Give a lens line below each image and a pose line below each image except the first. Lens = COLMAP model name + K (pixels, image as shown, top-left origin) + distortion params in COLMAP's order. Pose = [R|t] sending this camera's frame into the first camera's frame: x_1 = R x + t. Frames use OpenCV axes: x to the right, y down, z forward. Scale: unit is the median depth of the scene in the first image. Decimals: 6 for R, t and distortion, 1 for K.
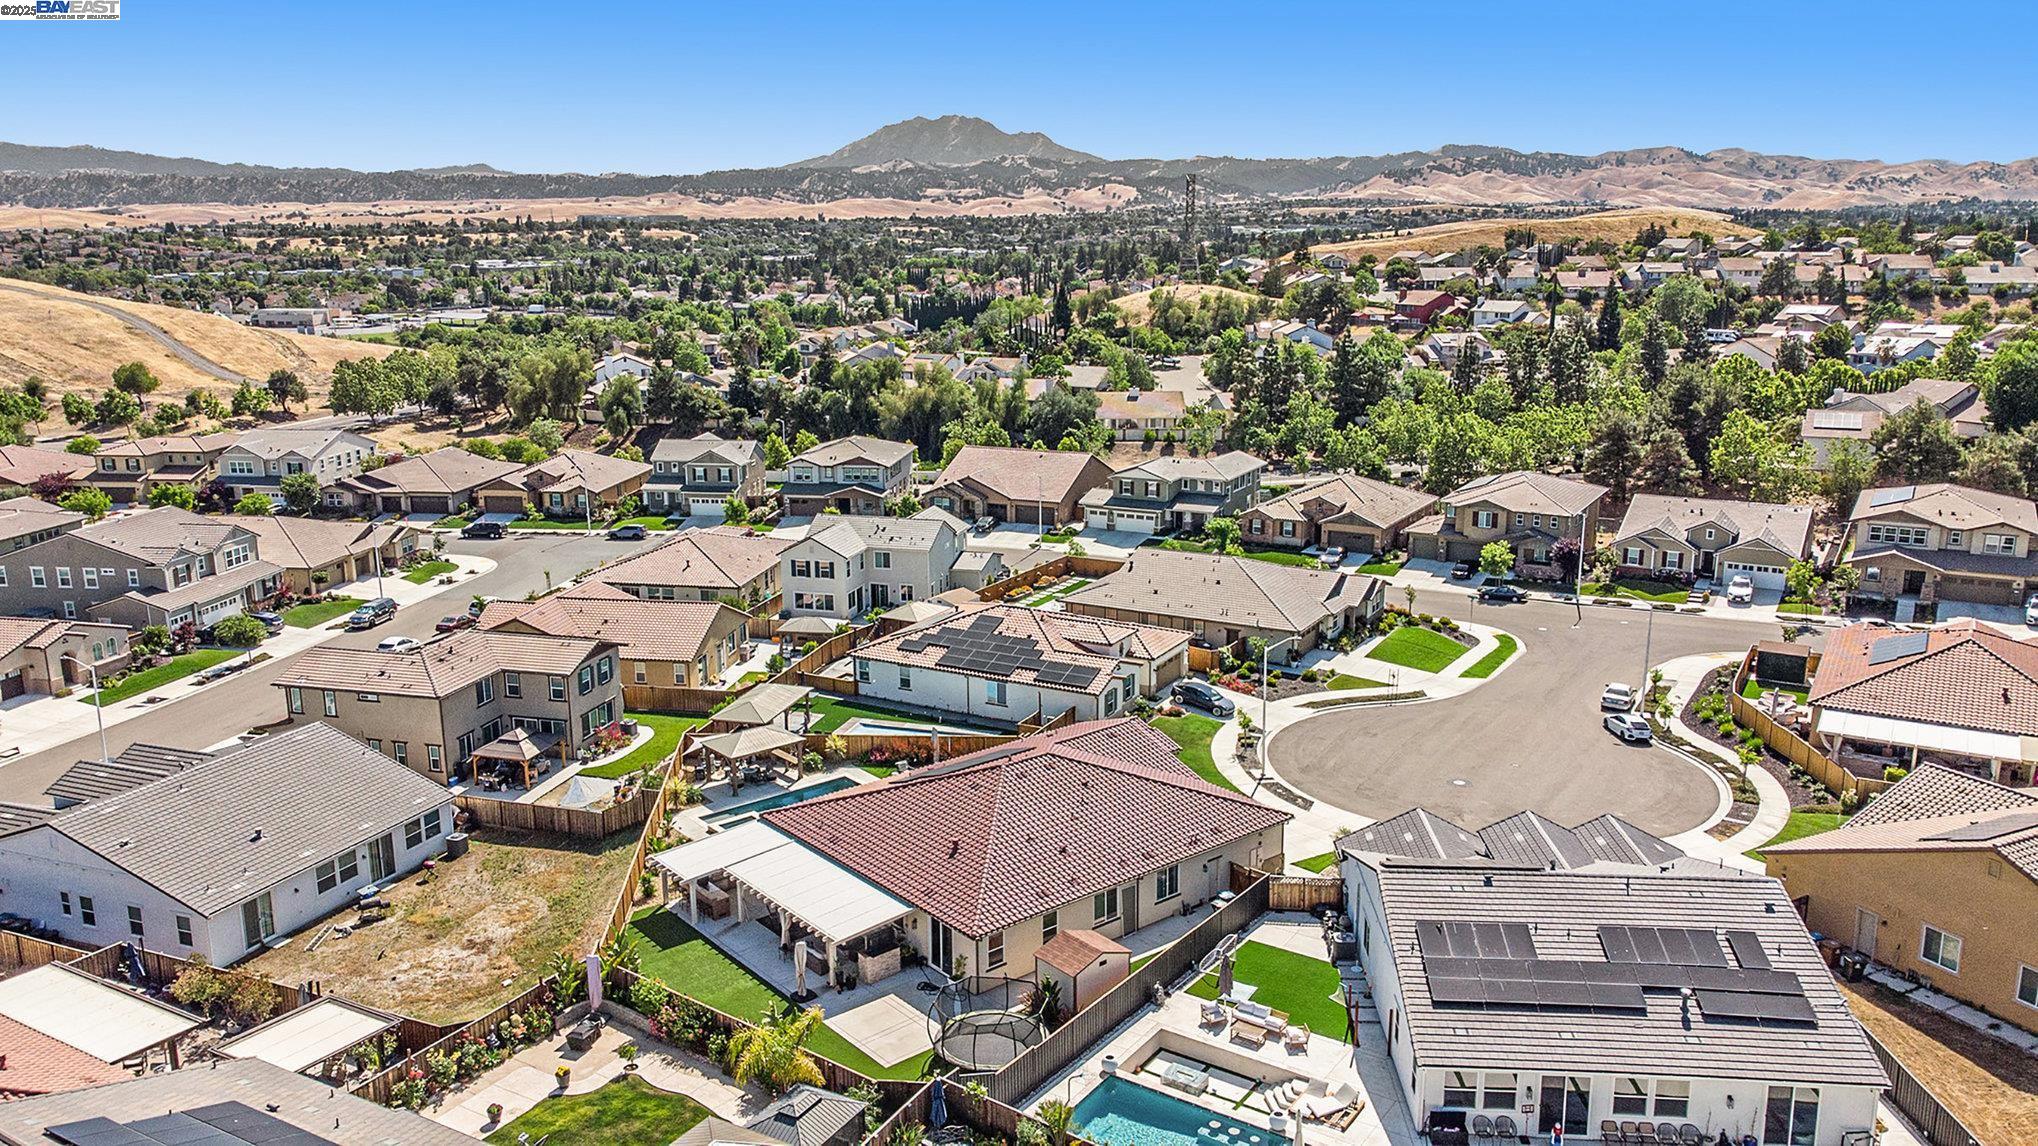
lens RADIAL K [[1536.7, 0, 1025.0], [0, 1536.7, 578.4], [0, 0, 1]] dist [0.048890, 0.003731]
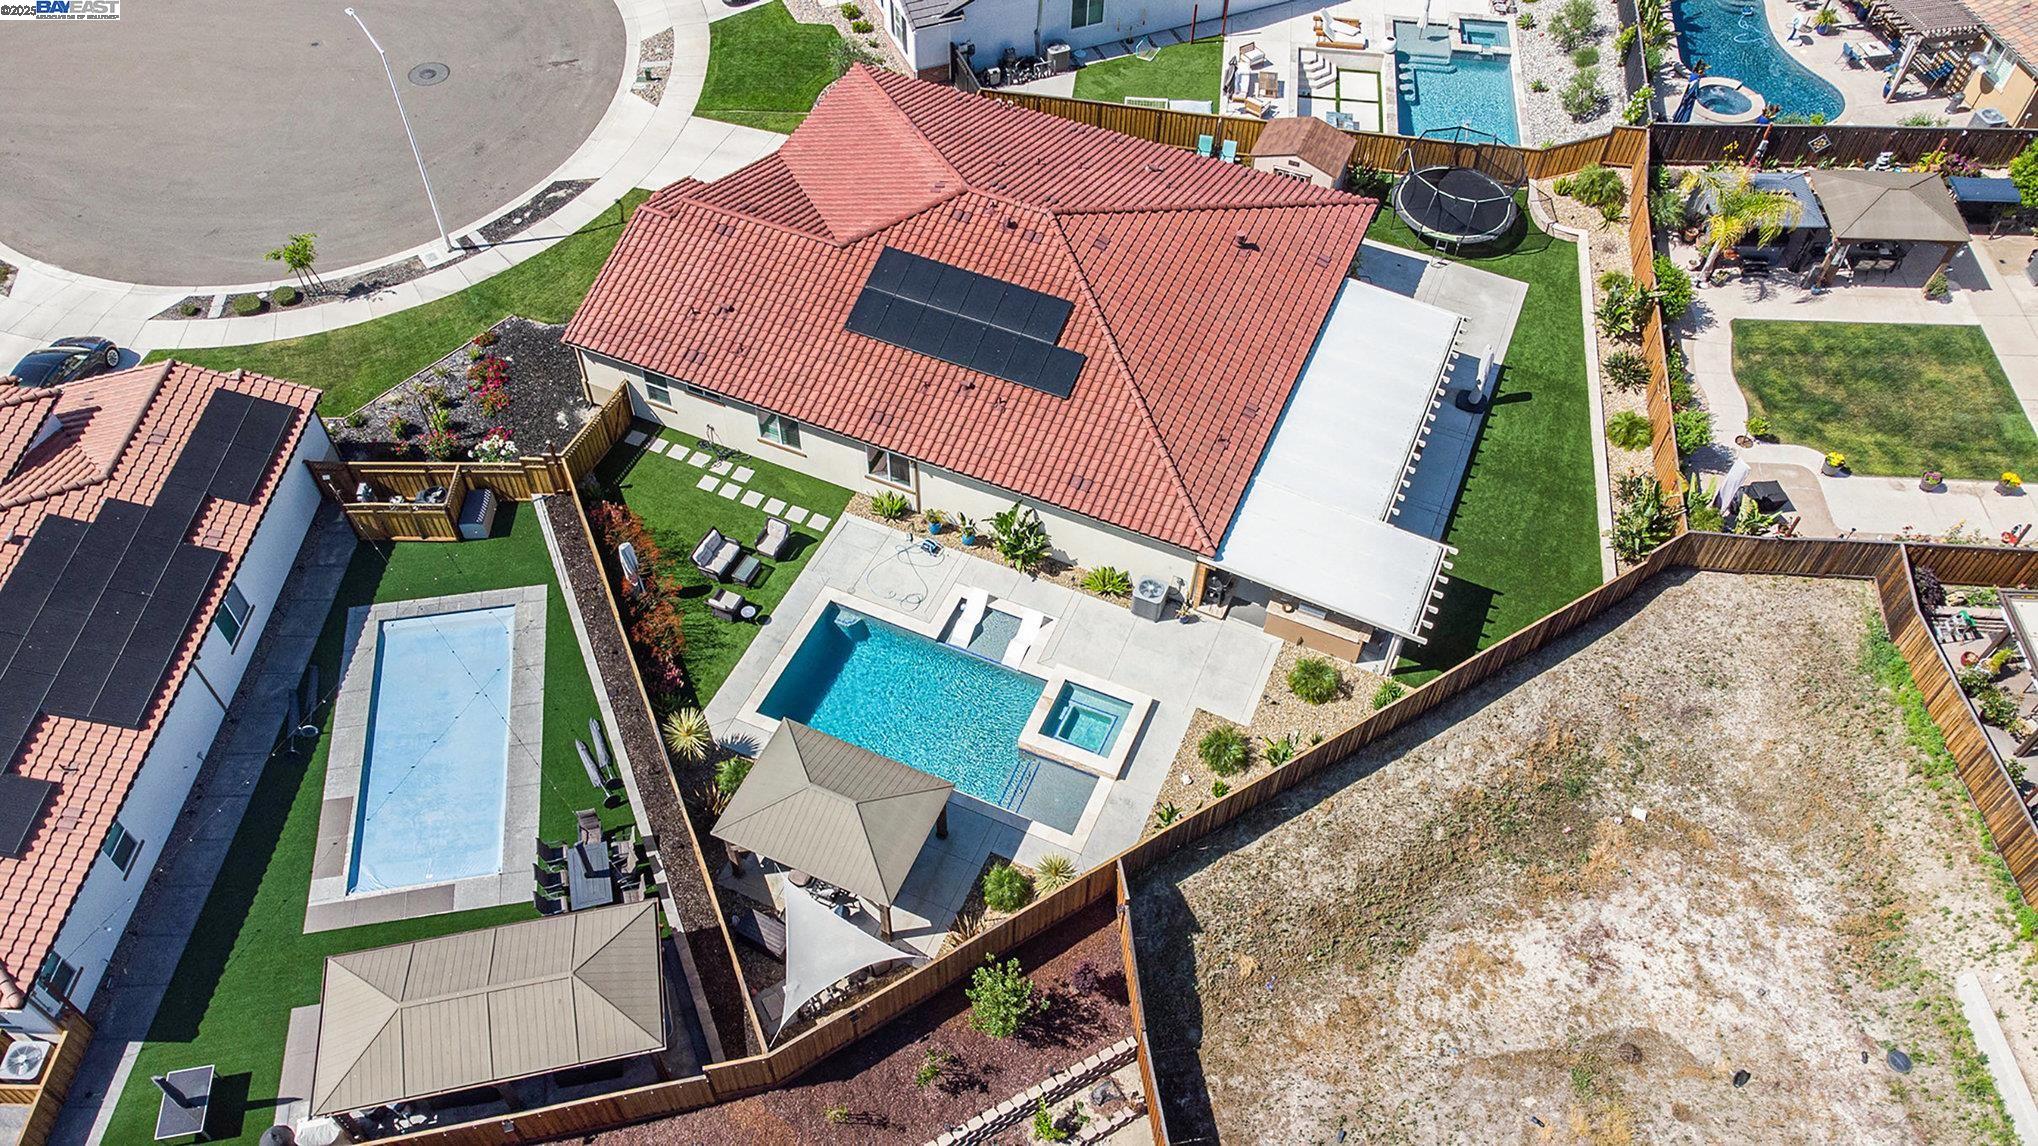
lens RADIAL K [[1536.7, 0, 1025.0], [0, 1536.7, 578.4], [0, 0, 1]] dist [0.048890, 0.003731]
pose [[-0.457672, -0.685528, 0.566204, -0.498462], [0.192187, 0.545484, 0.815789, -0.333303], [-0.868102, 0.482181, -0.117903, 1.218144]]
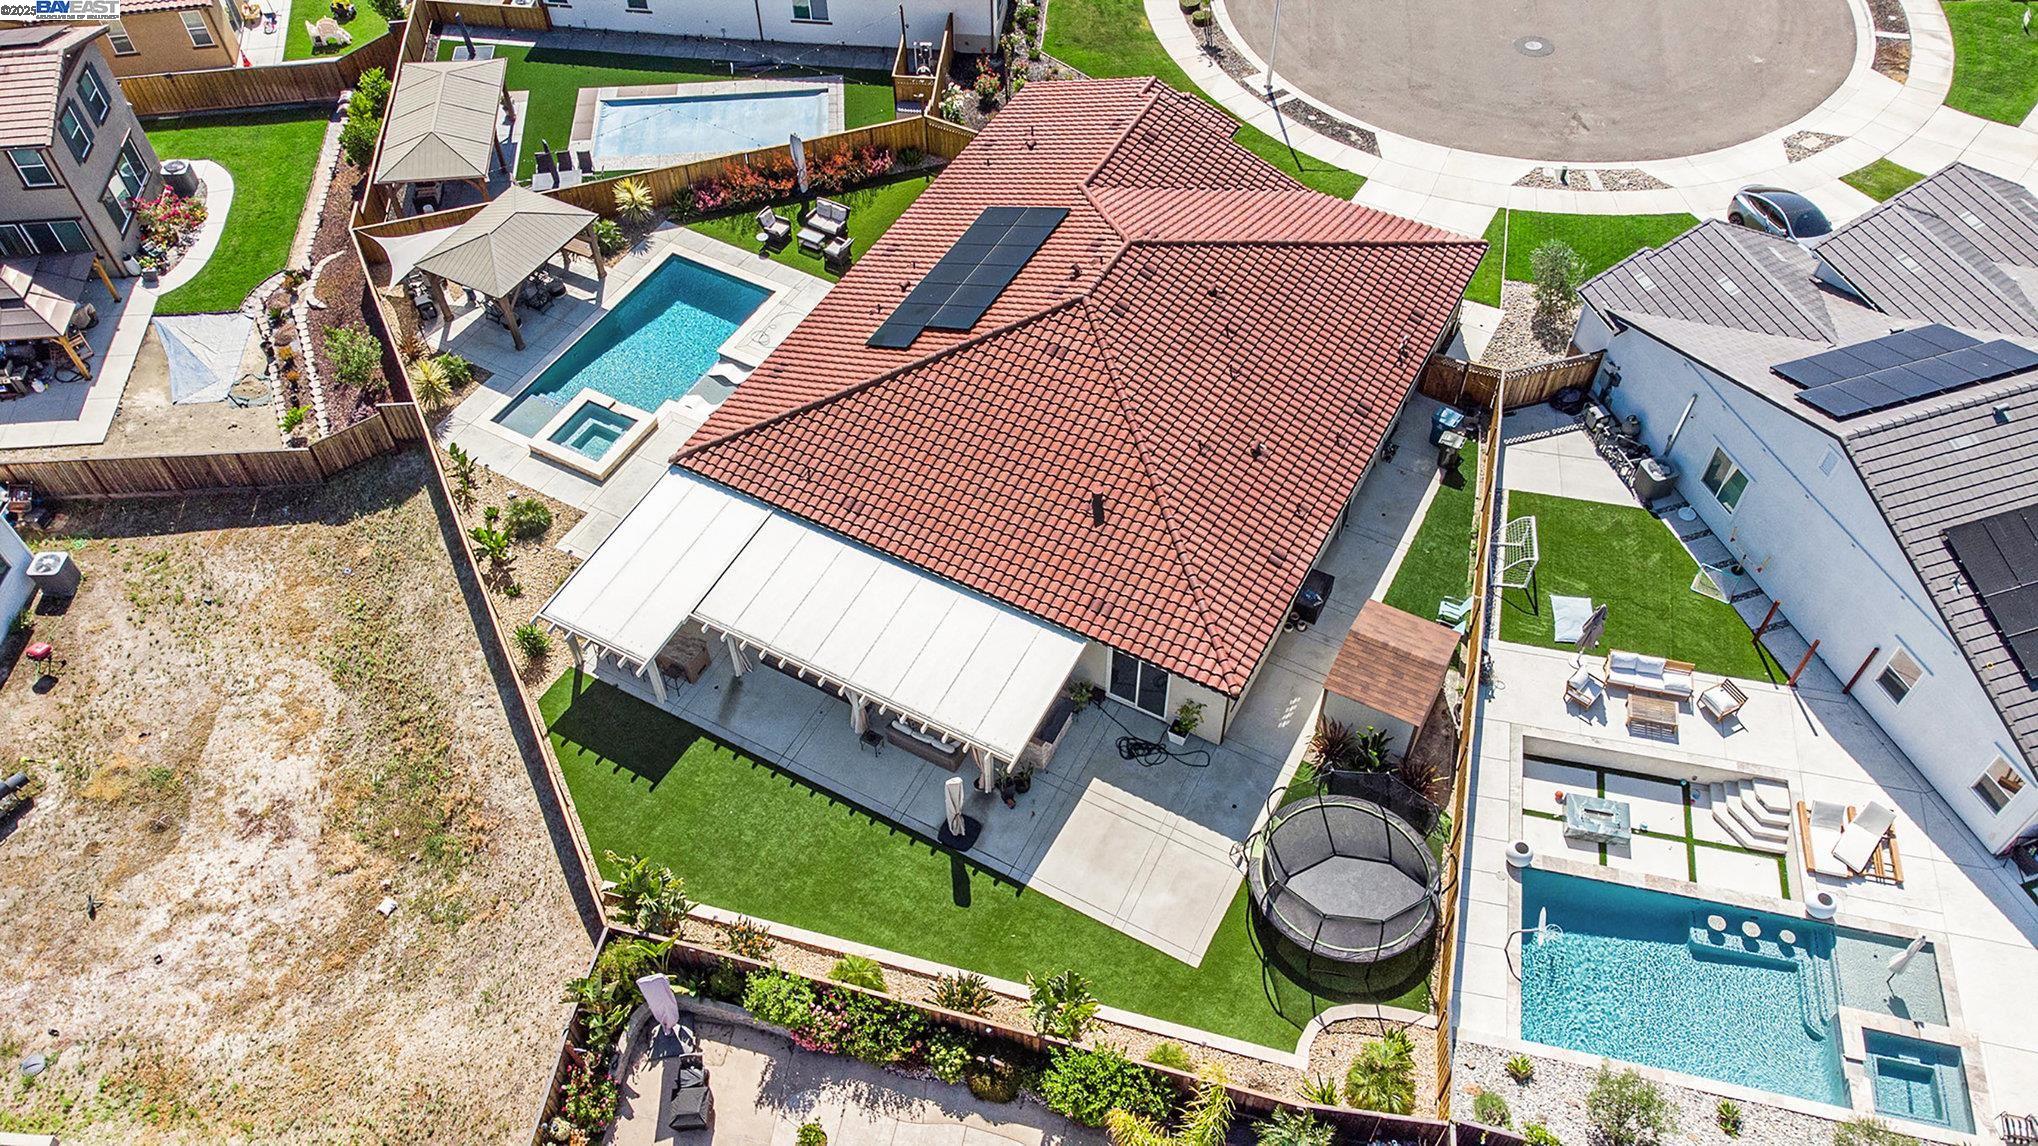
lens RADIAL K [[1536.7, 0, 1025.0], [0, 1536.7, 578.4], [0, 0, 1]] dist [0.048890, 0.003731]
pose [[0.927903, -0.286200, 0.238926, -0.213584], [0.088494, 0.791620, 0.604571, -0.153924], [-0.362167, -0.539839, 0.759874, 0.534784]]
